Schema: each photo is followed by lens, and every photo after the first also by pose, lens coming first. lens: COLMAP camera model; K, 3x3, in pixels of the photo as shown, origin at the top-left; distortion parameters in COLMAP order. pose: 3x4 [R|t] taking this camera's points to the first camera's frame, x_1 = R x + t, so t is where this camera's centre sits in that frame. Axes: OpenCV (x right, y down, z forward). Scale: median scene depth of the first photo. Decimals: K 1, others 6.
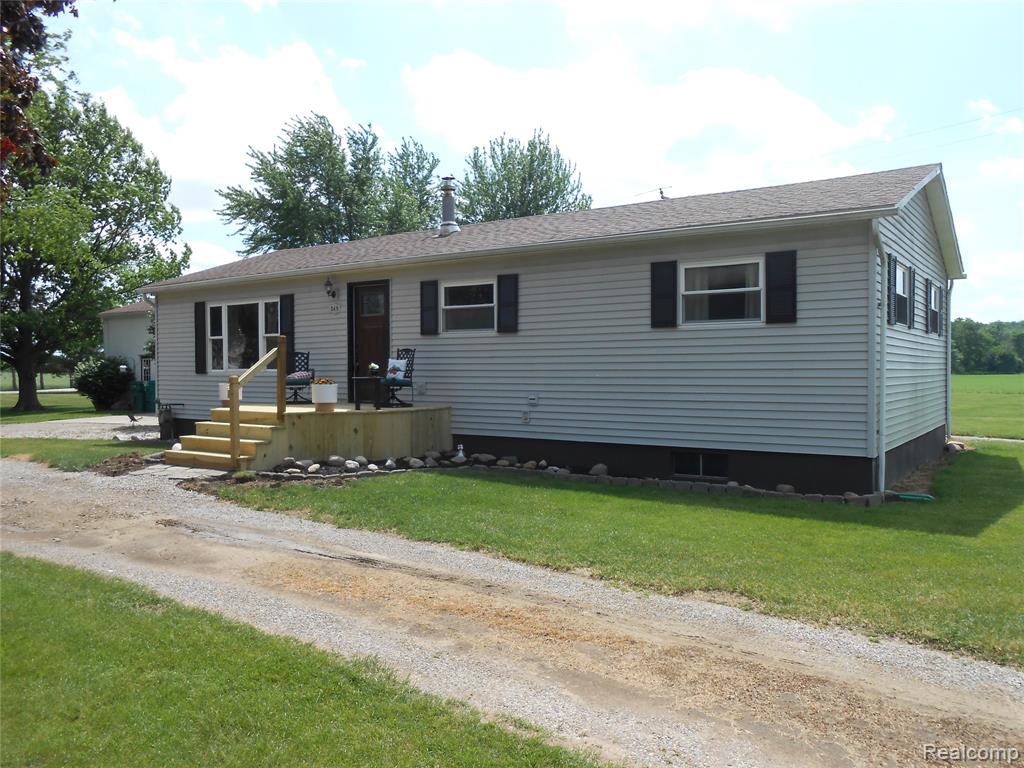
lens RADIAL K [[797.1, 0, 513.2], [0, 797.1, 385.7], [0, 0, 1]] dist [-0.033843, 0.042369]
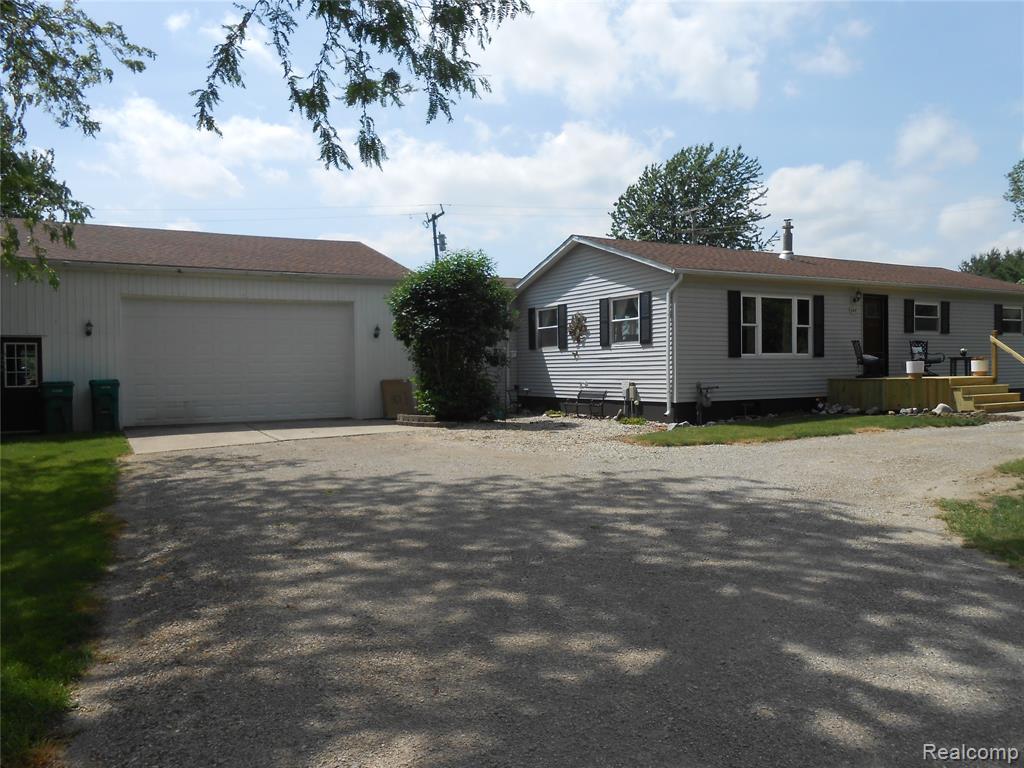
lens RADIAL K [[797.1, 0, 510.1], [0, 797.1, 382.9], [0, 0, 1]] dist [-0.033843, 0.042369]
pose [[0.442030, -0.011211, 0.896930, -1.649144], [0.034458, 0.999396, -0.004490, 0.014572], [-0.896338, 0.032891, 0.442149, 0.885406]]
